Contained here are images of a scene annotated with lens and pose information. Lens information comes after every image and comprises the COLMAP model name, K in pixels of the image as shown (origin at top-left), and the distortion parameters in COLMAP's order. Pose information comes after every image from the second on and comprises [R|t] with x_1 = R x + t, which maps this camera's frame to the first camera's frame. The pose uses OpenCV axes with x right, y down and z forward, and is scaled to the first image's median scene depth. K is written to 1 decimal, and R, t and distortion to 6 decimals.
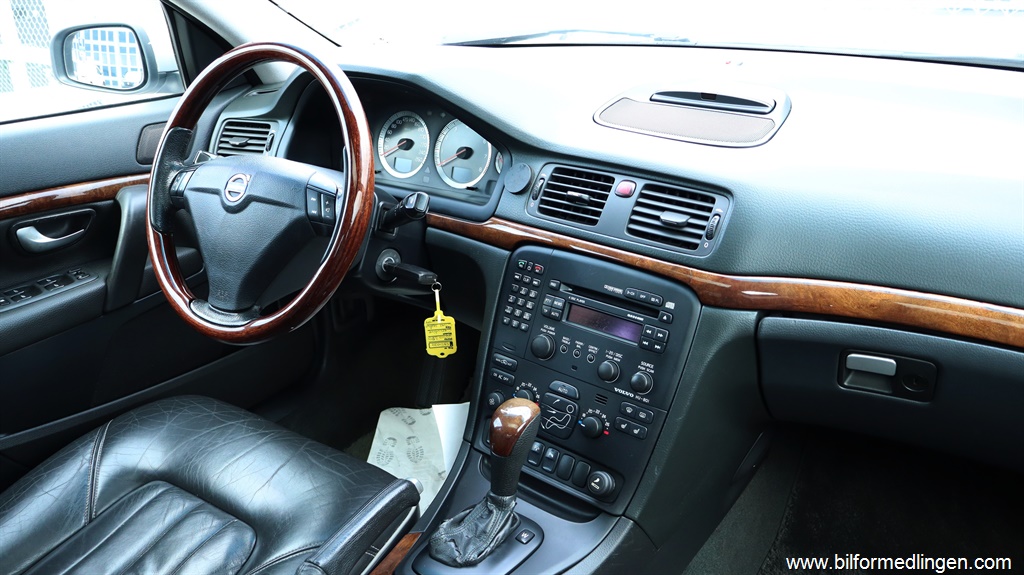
lens RADIAL K [[858.5, 0, 512.0], [0, 858.5, 287.5], [0, 0, 1]] dist [0.006661, -0.002338]
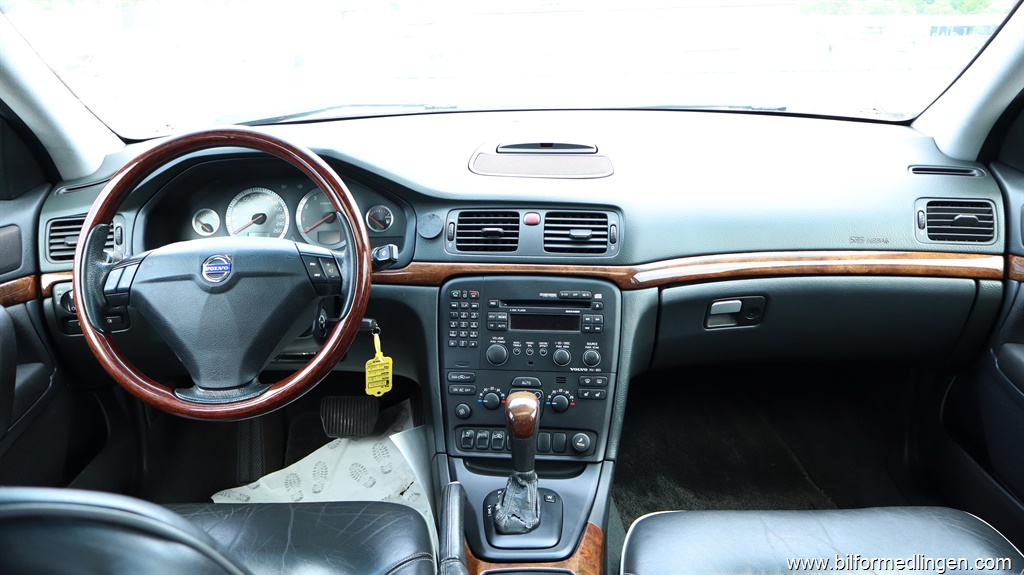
lens RADIAL K [[858.5, 0, 512.0], [0, 858.5, 287.5], [0, 0, 1]] dist [0.006661, -0.002338]
pose [[0.827473, -0.174817, 0.533598, -0.593323], [0.216064, 0.976261, -0.015218, -0.001227], [-0.518270, 0.127884, 0.845601, -0.060689]]
